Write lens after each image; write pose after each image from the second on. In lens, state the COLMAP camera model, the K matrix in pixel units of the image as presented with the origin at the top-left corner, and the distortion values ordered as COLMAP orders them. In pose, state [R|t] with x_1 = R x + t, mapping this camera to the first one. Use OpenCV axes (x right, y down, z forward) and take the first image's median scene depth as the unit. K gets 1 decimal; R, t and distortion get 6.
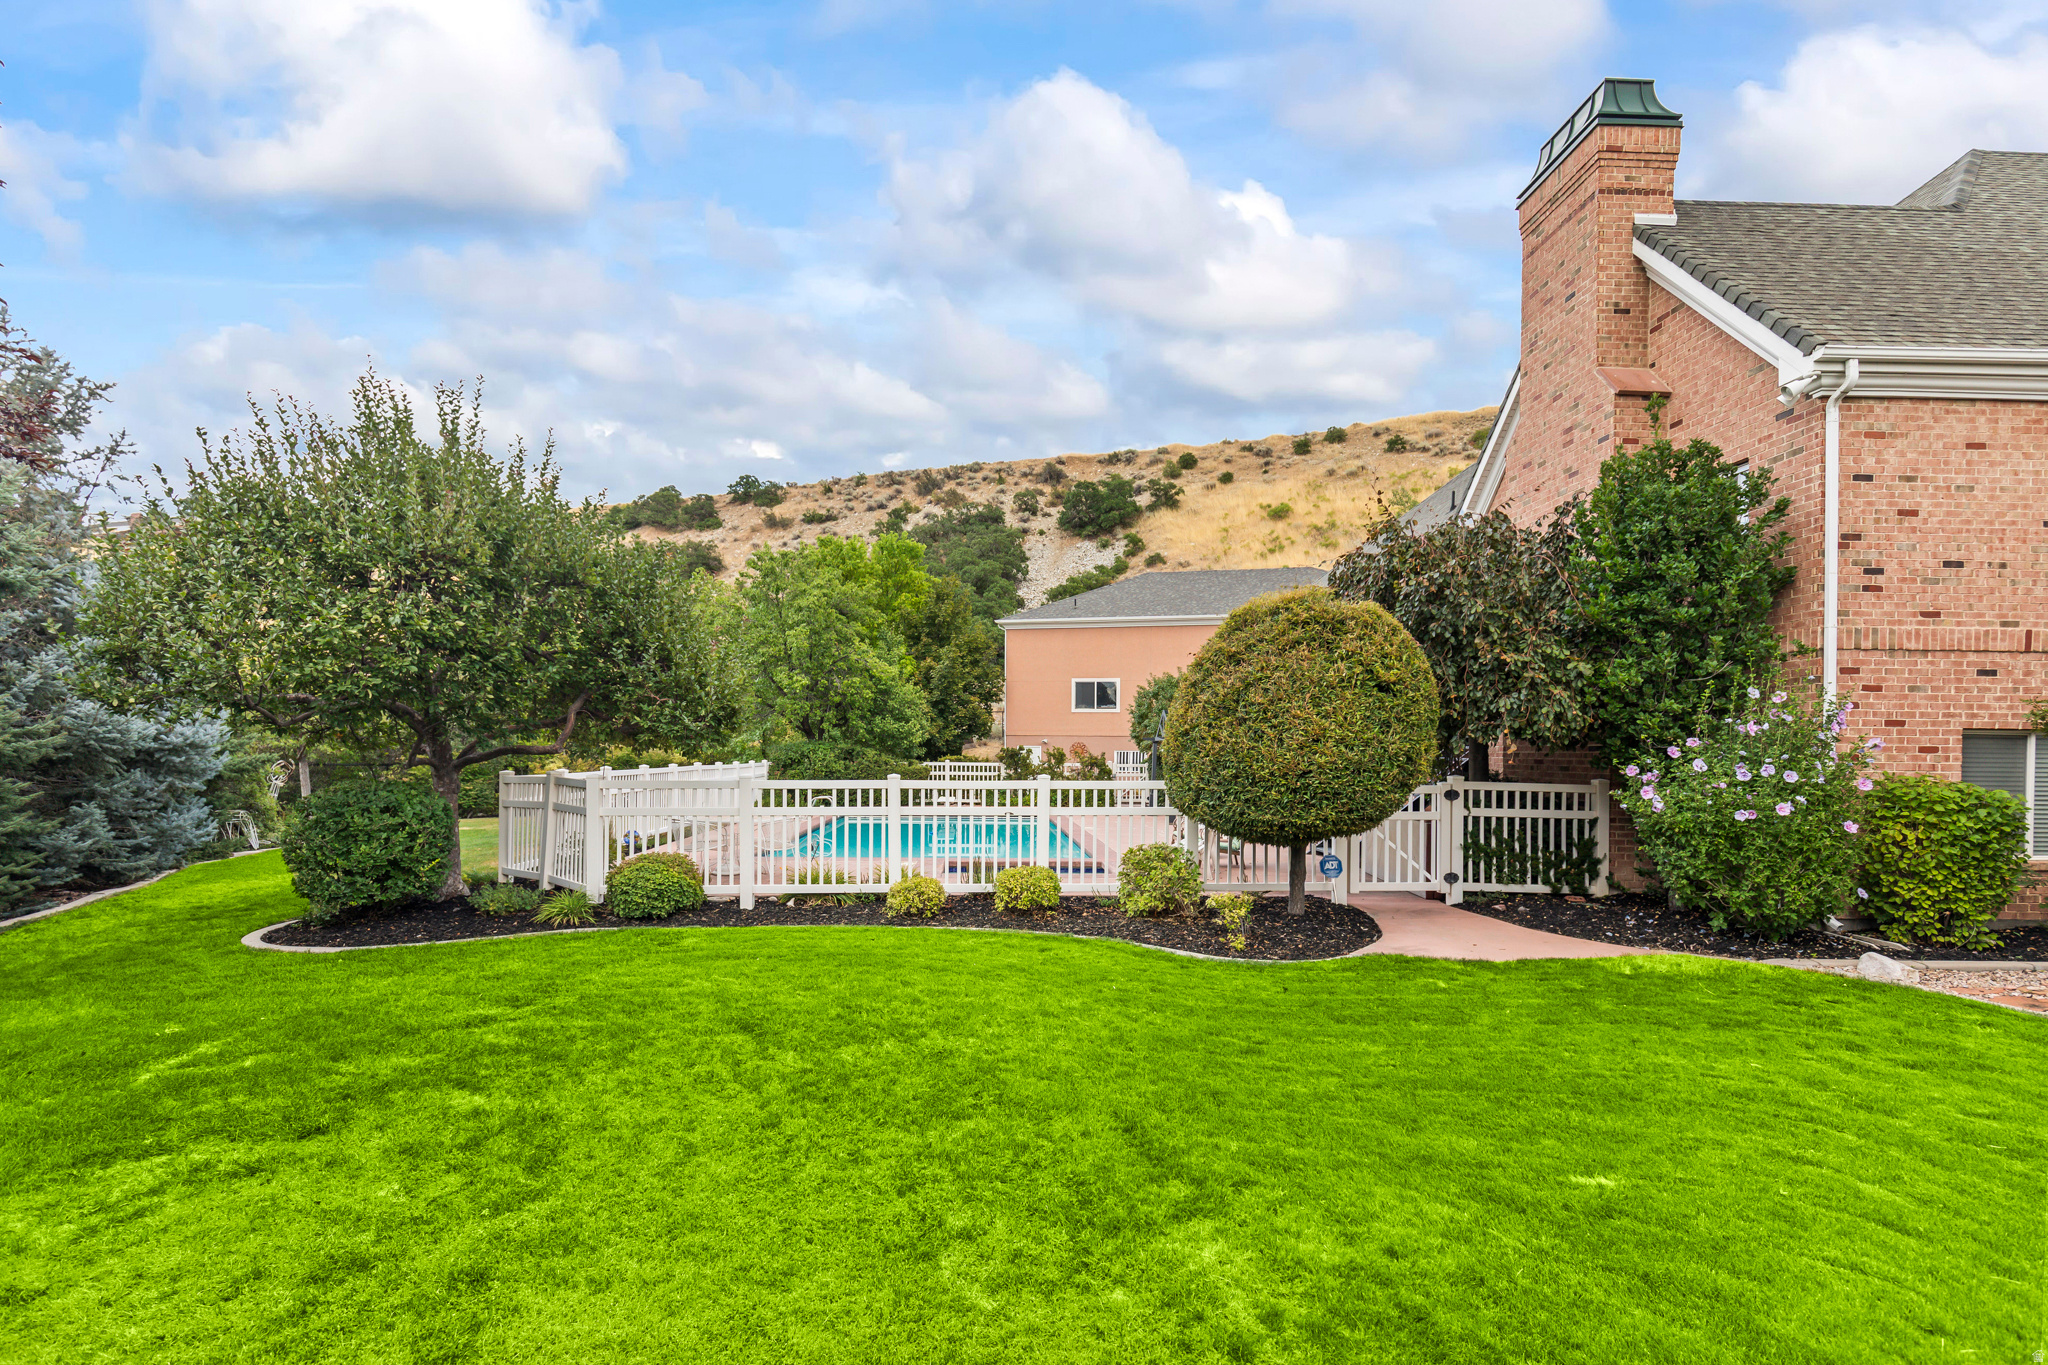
lens RADIAL K [[963.1, 0, 1020.9], [0, 963.1, 724.9], [0, 0, 1]] dist [0.002589, 0.000180]
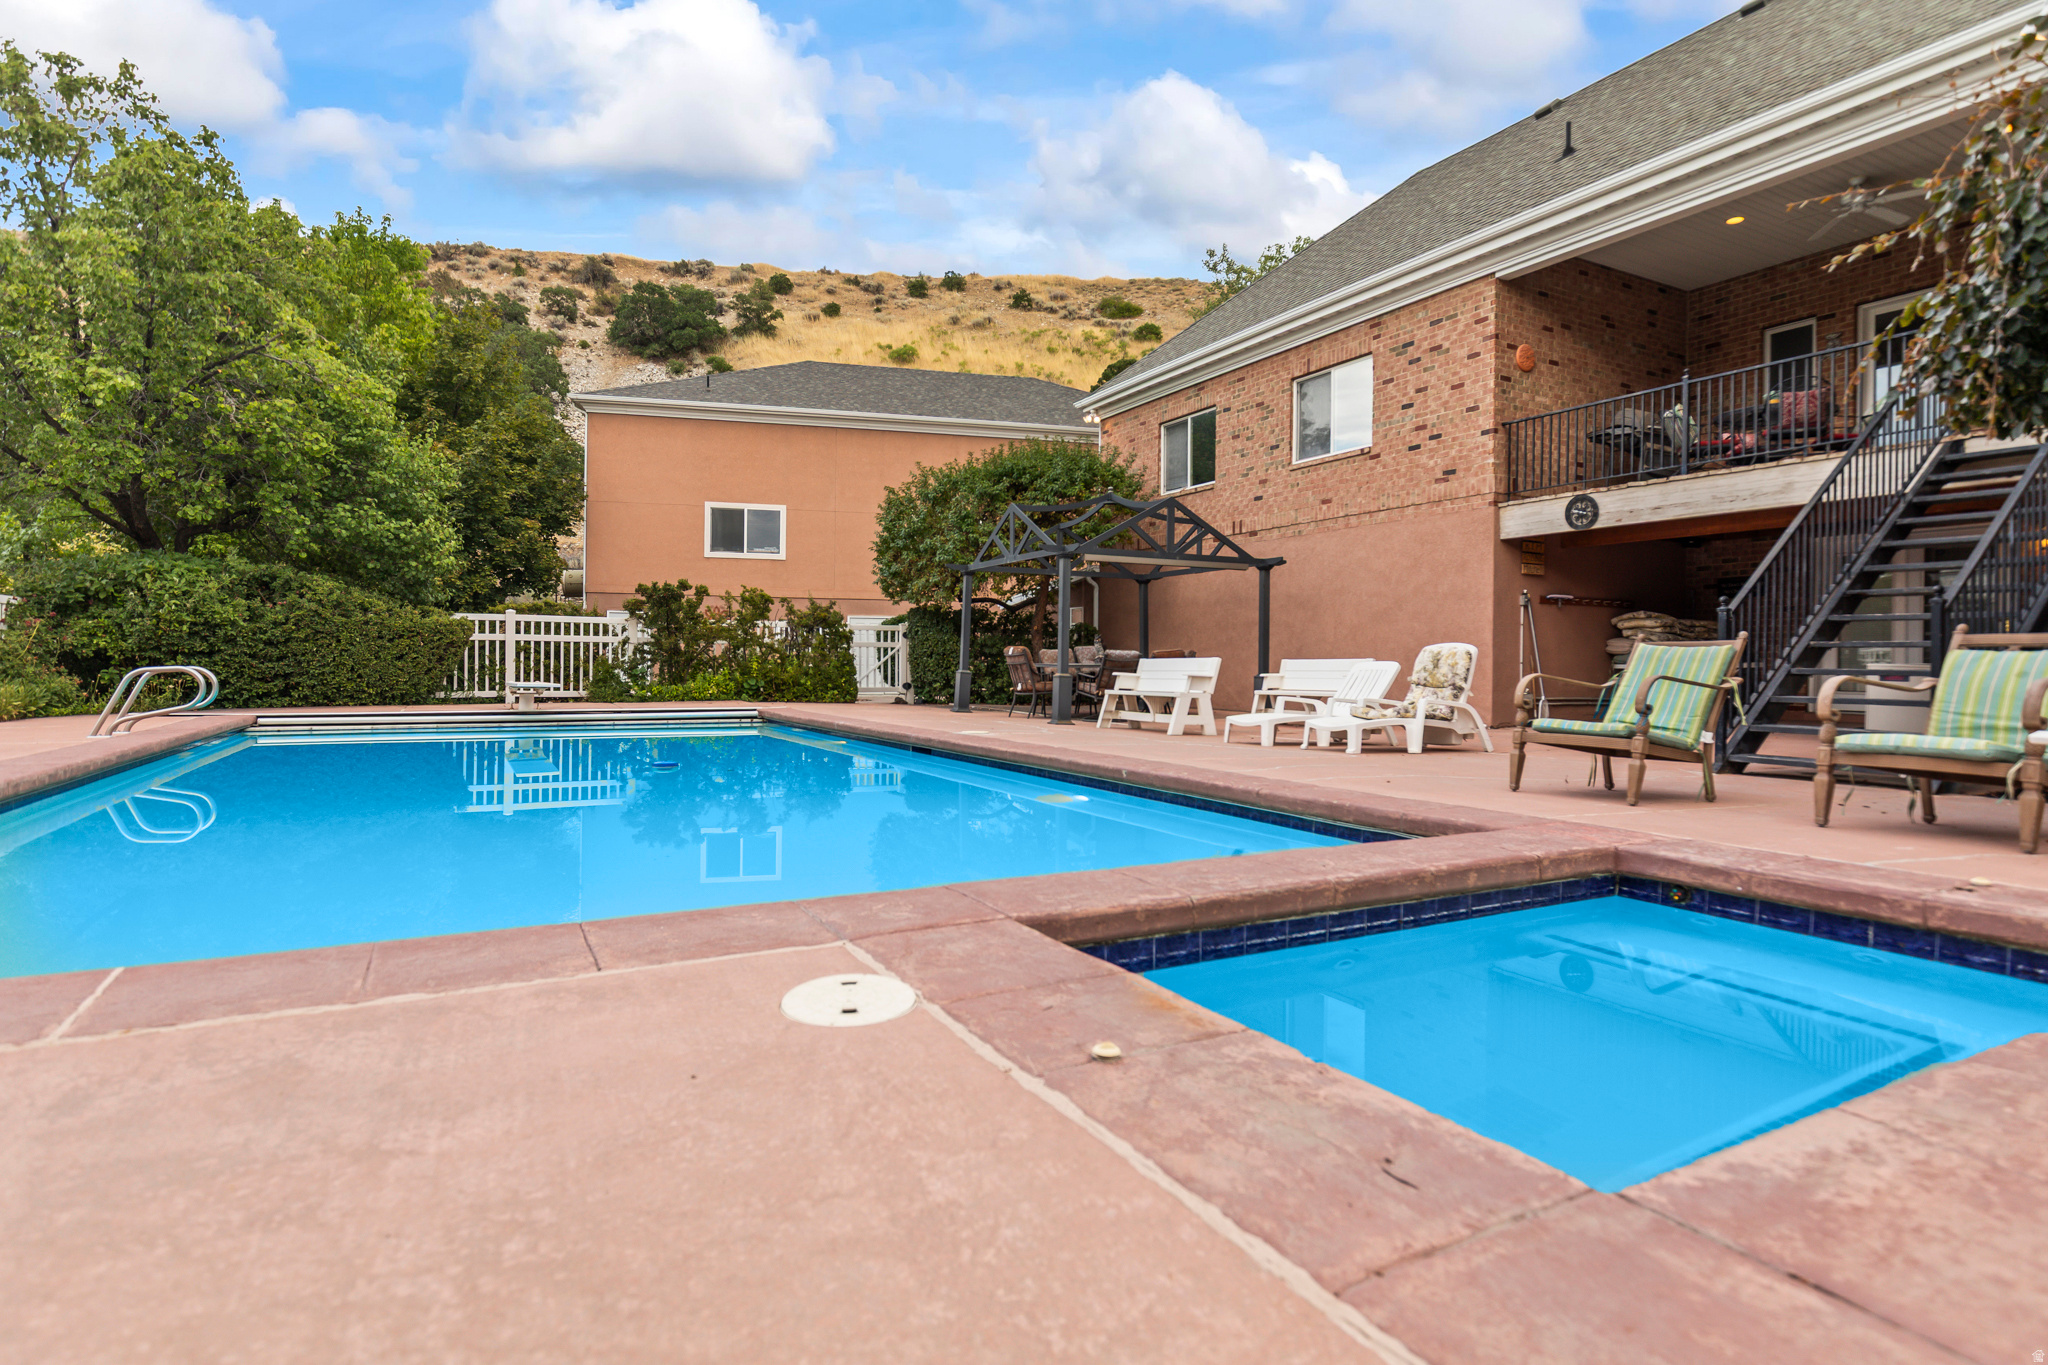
lens RADIAL K [[1050.2, 0, 1025.5], [0, 1050.2, 644.3], [0, 0, 1]] dist [-0.000441, 0.000118]
pose [[0.898163, 0.009245, 0.439565, -0.044294], [-0.013579, 0.999885, 0.006716, 0.027385], [-0.439452, -0.012001, 0.898186, 0.243914]]
